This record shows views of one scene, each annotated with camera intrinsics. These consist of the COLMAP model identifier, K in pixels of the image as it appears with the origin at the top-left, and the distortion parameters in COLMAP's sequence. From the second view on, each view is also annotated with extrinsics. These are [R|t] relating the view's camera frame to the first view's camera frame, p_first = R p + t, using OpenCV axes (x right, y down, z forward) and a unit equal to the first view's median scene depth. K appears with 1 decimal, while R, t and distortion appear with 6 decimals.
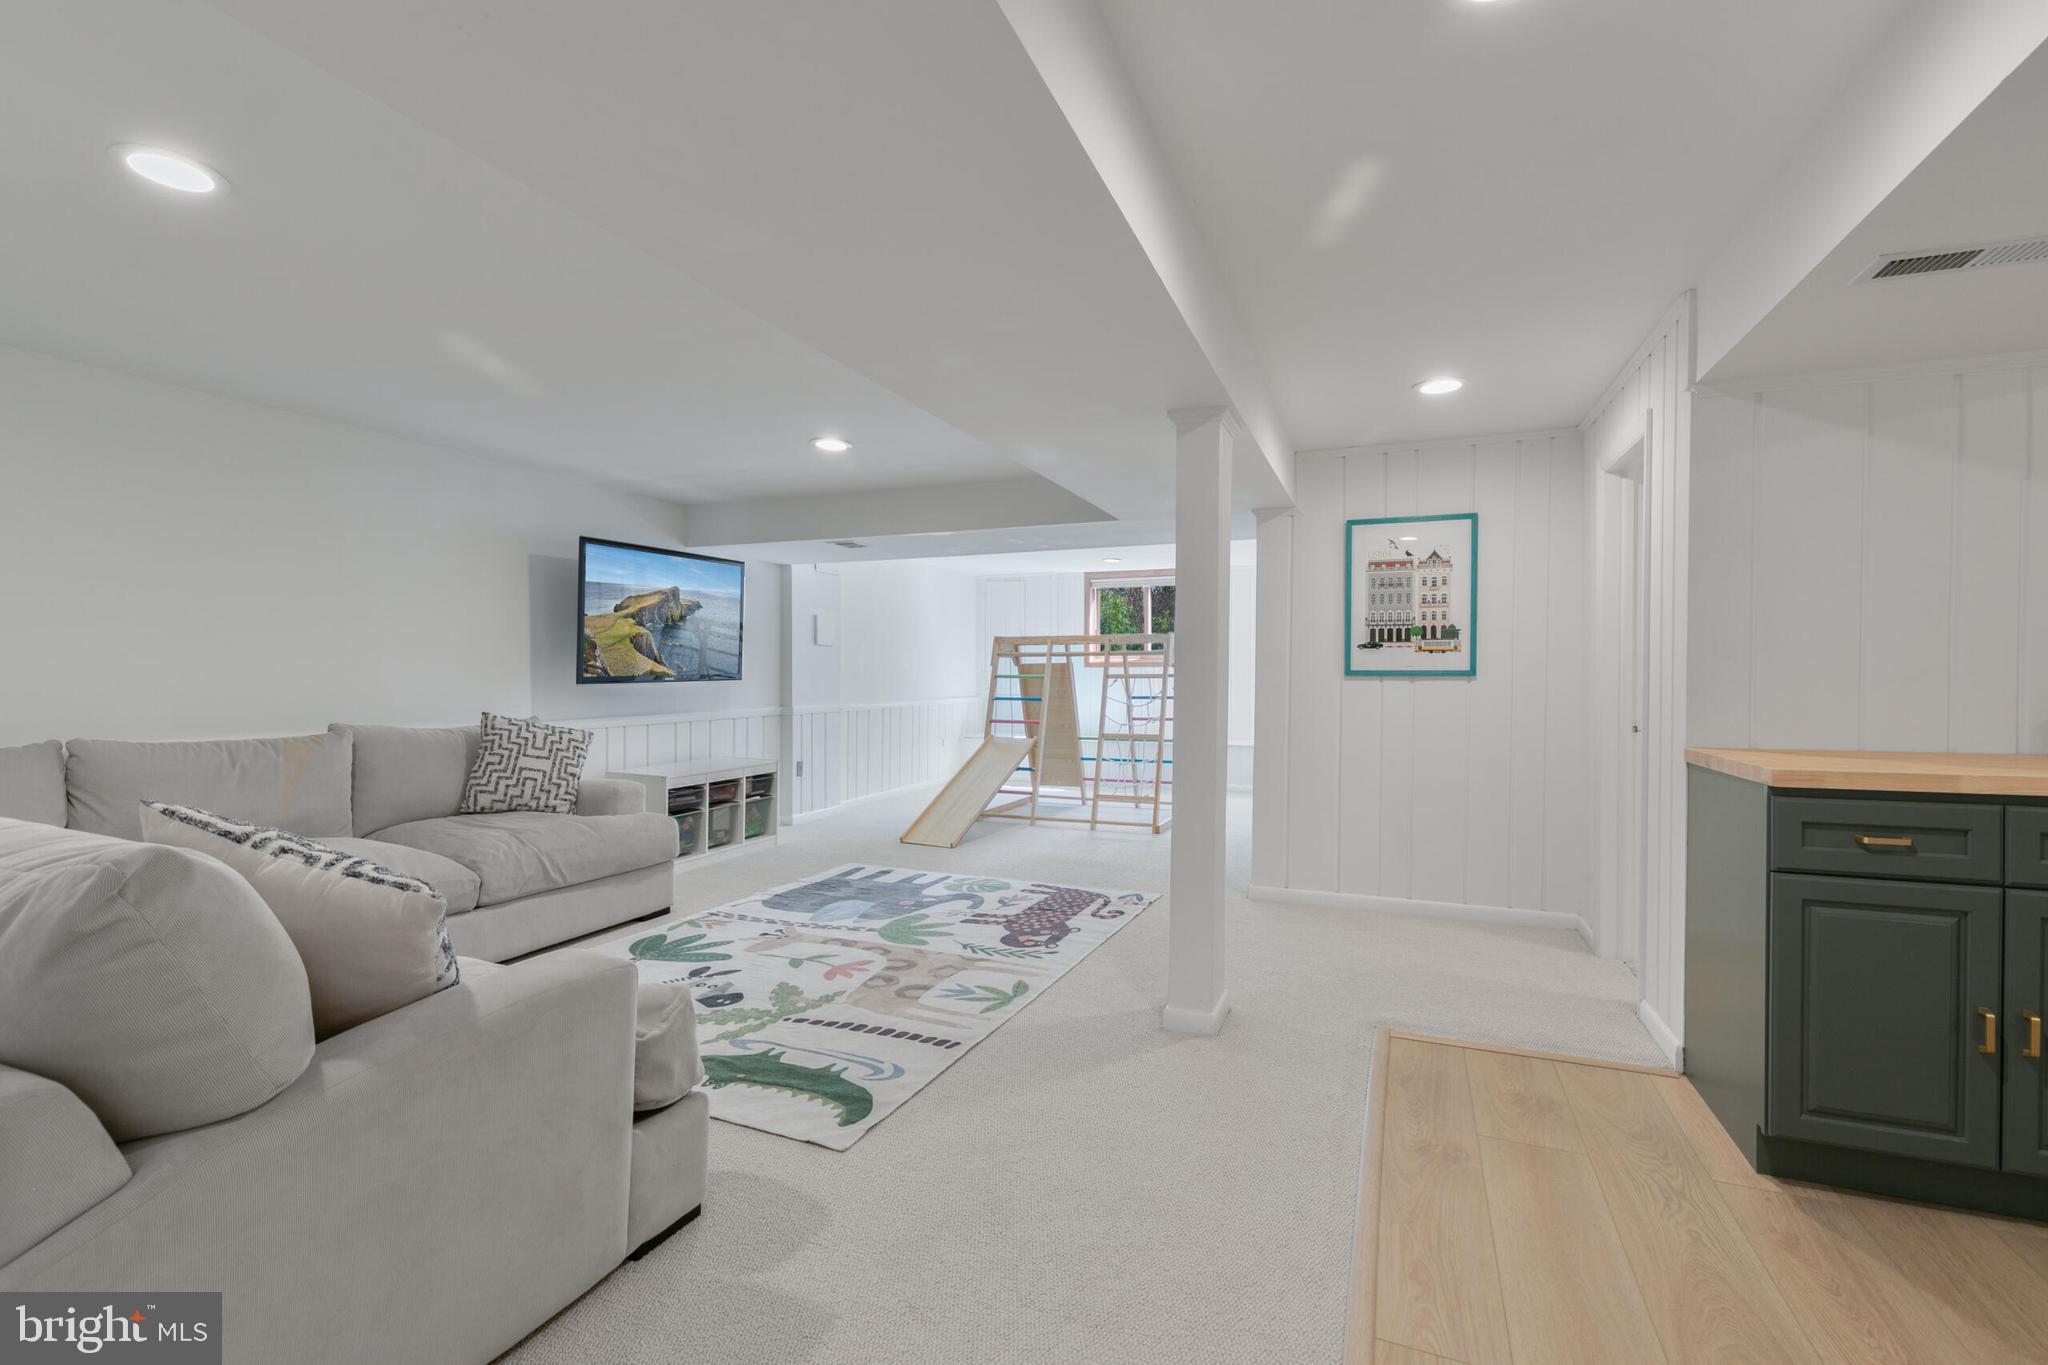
lens RADIAL K [[919.3, 0, 1010.8], [0, 919.3, 683.5], [0, 0, 1]] dist [0.003967, 0.000318]
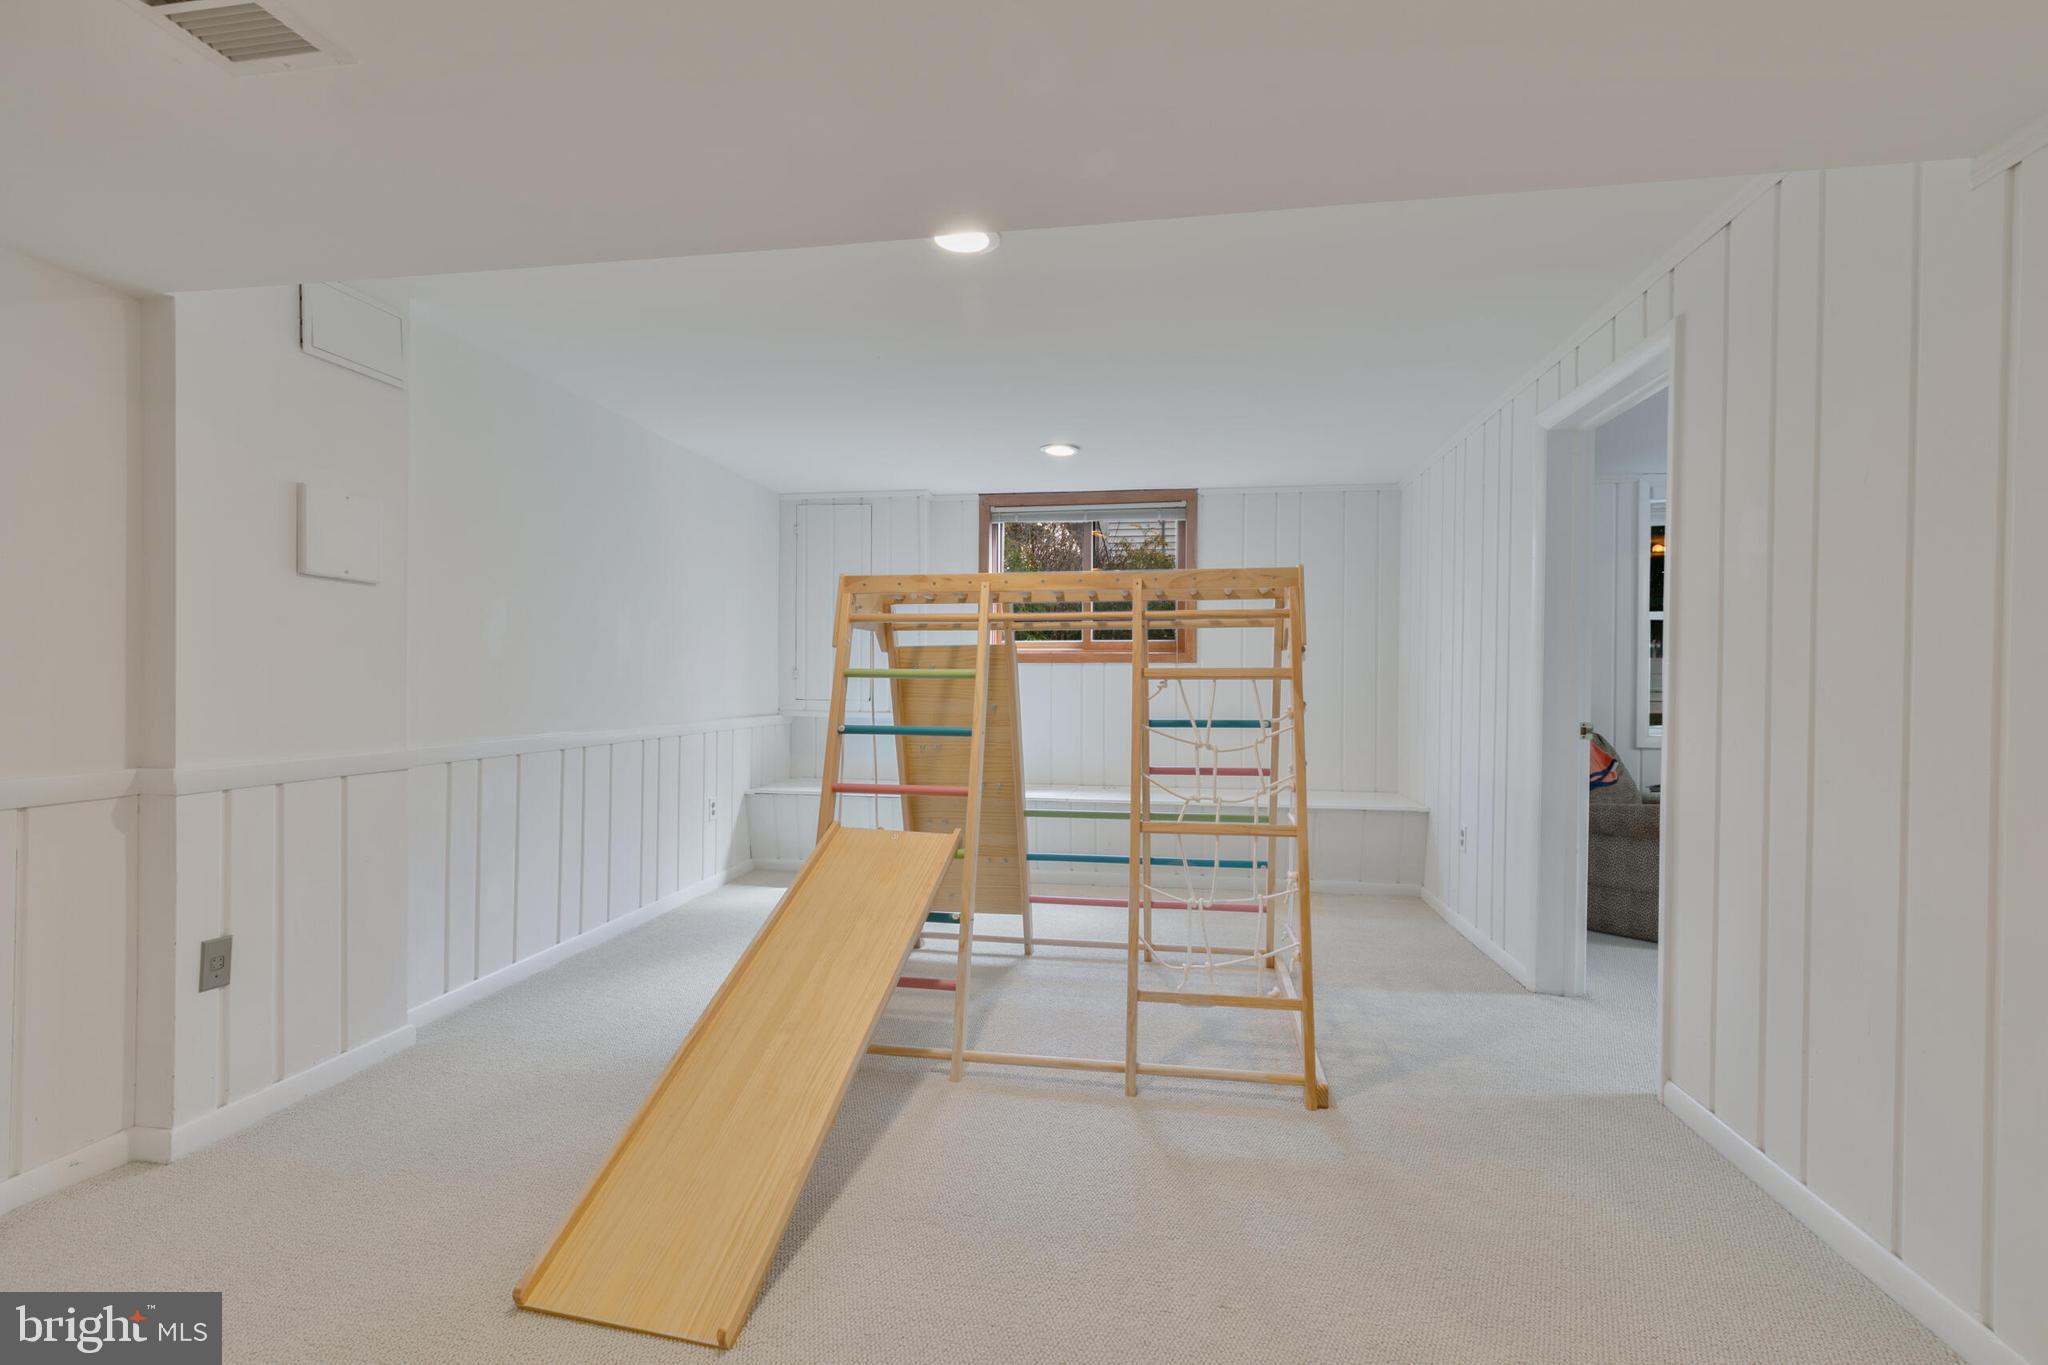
lens RADIAL K [[919.3, 0, 1029.9], [0, 919.3, 675.2], [0, 0, 1]] dist [0.003967, 0.000318]
pose [[0.965031, 0.008596, 0.261993, -0.073499], [-0.004417, 0.999854, -0.016535, -0.001542], [-0.262097, 0.014800, 0.964928, 1.012857]]
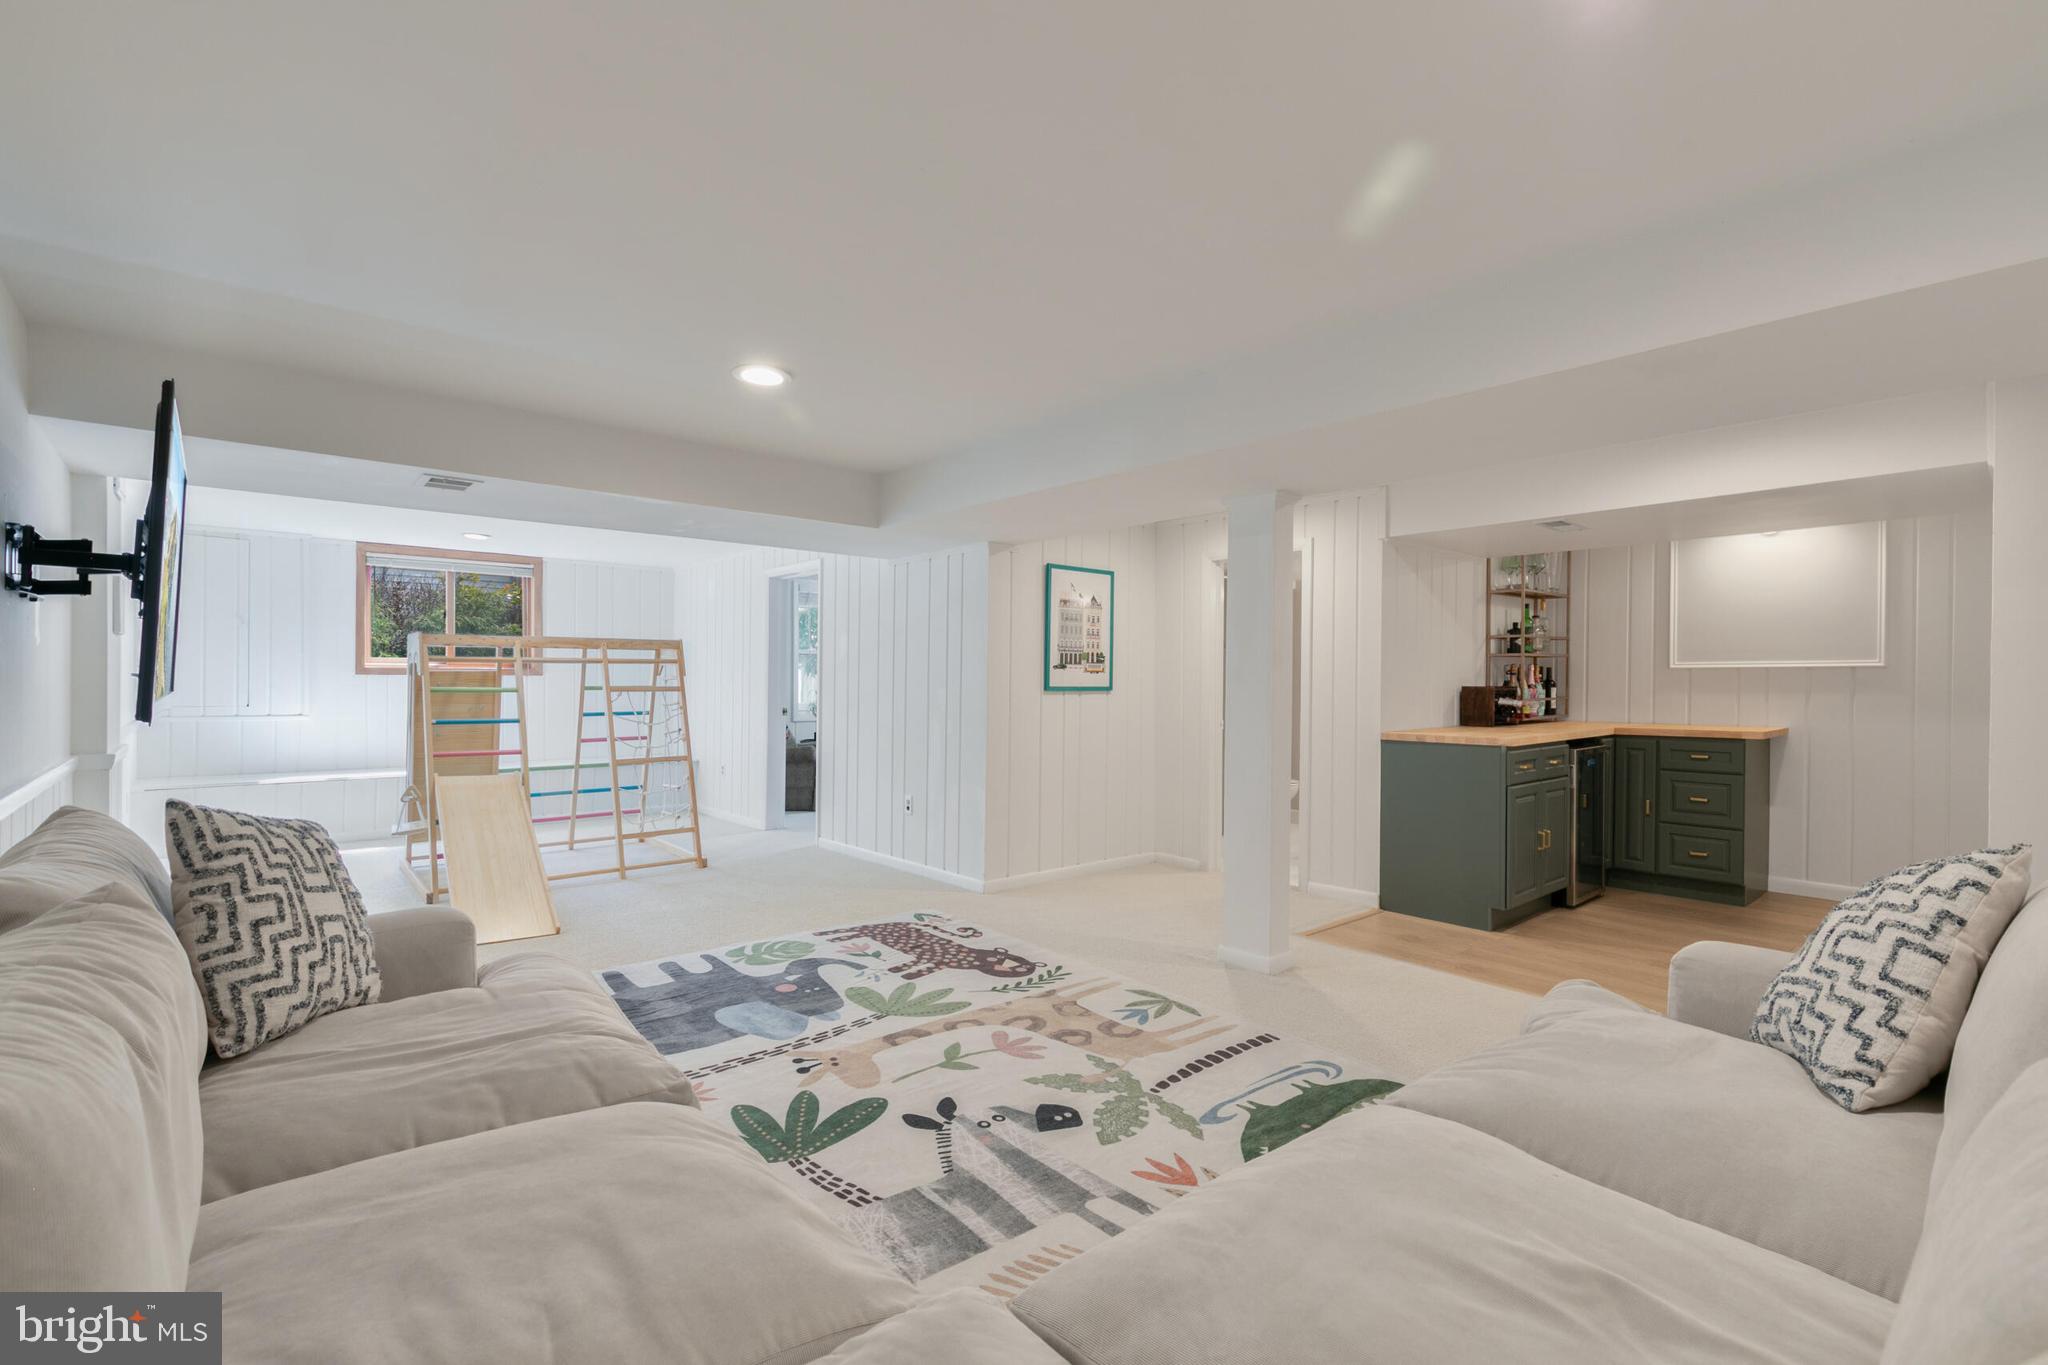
lens RADIAL K [[919.3, 0, 1023.5], [0, 919.3, 681.4], [0, 0, 1]] dist [0.003967, 0.000318]
pose [[0.448991, 0.001889, 0.893535, -0.742721], [0.004907, 0.999977, -0.004580, -0.015828], [-0.893523, 0.006441, 0.448971, 0.488169]]
